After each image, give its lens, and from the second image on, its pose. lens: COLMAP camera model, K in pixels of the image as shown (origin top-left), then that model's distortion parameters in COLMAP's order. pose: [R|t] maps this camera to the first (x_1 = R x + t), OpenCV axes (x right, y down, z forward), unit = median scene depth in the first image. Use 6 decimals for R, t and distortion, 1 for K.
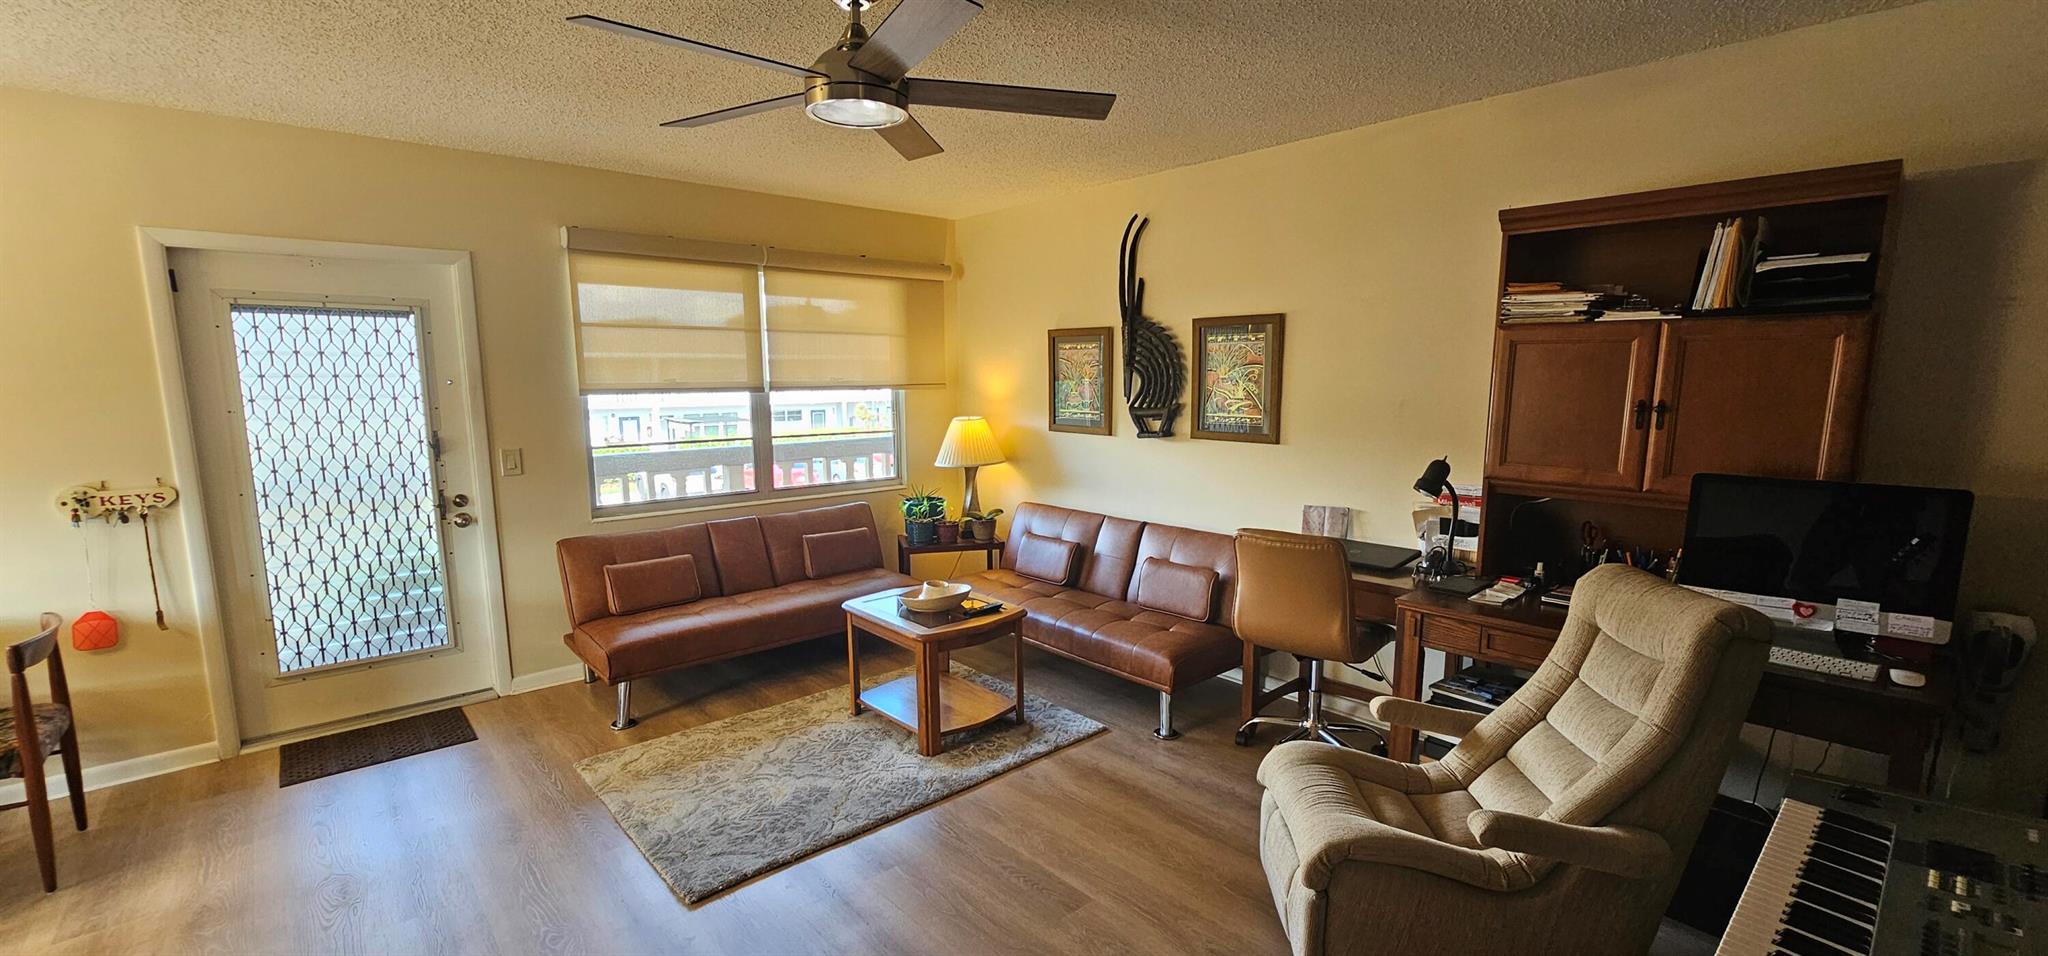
lens RADIAL K [[837.0, 0, 1023.3], [0, 837.0, 490.8], [0, 0, 1]] dist [0.000805, 0.000265]
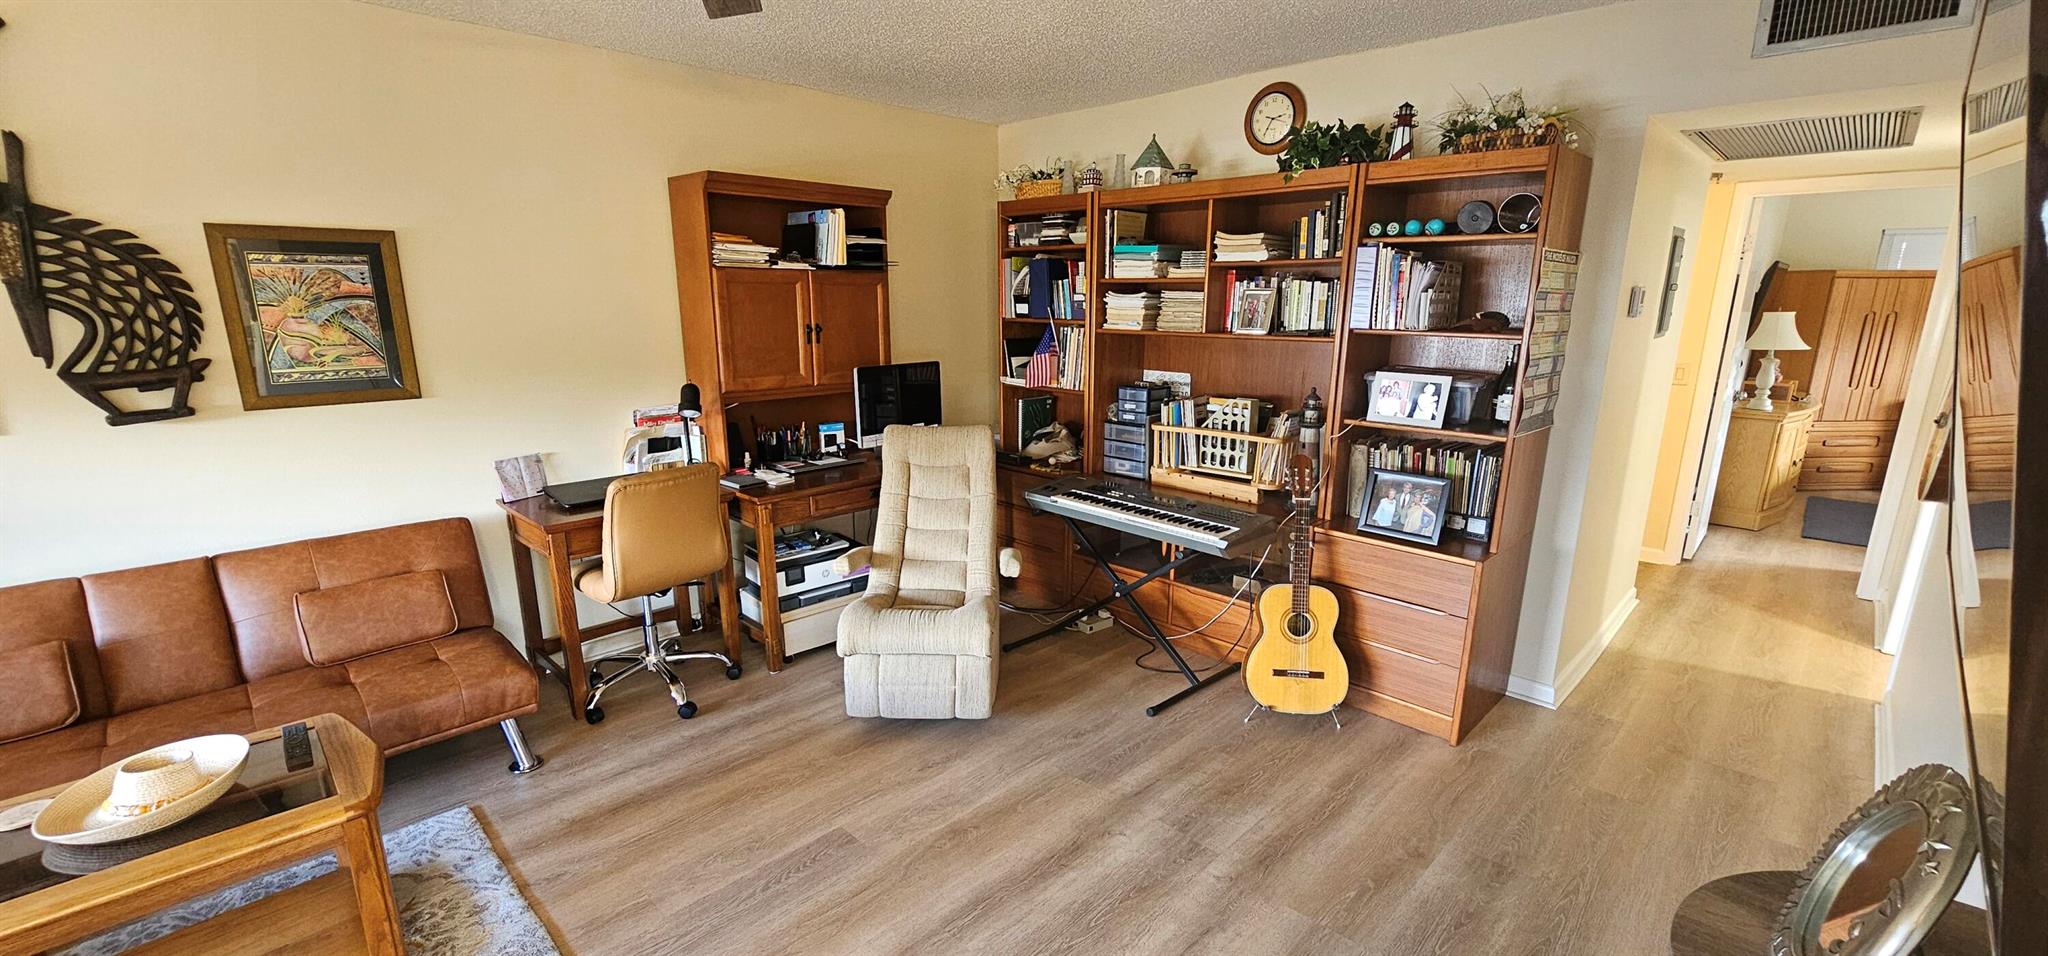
lens RADIAL K [[837.0, 0, 1016.9], [0, 837.0, 491.3], [0, 0, 1]] dist [0.000805, 0.000265]
pose [[-0.056386, -0.219608, 0.973957, -0.629640], [0.145045, 0.963359, 0.225615, -0.081439], [-0.987817, 0.153989, -0.022467, 0.559892]]
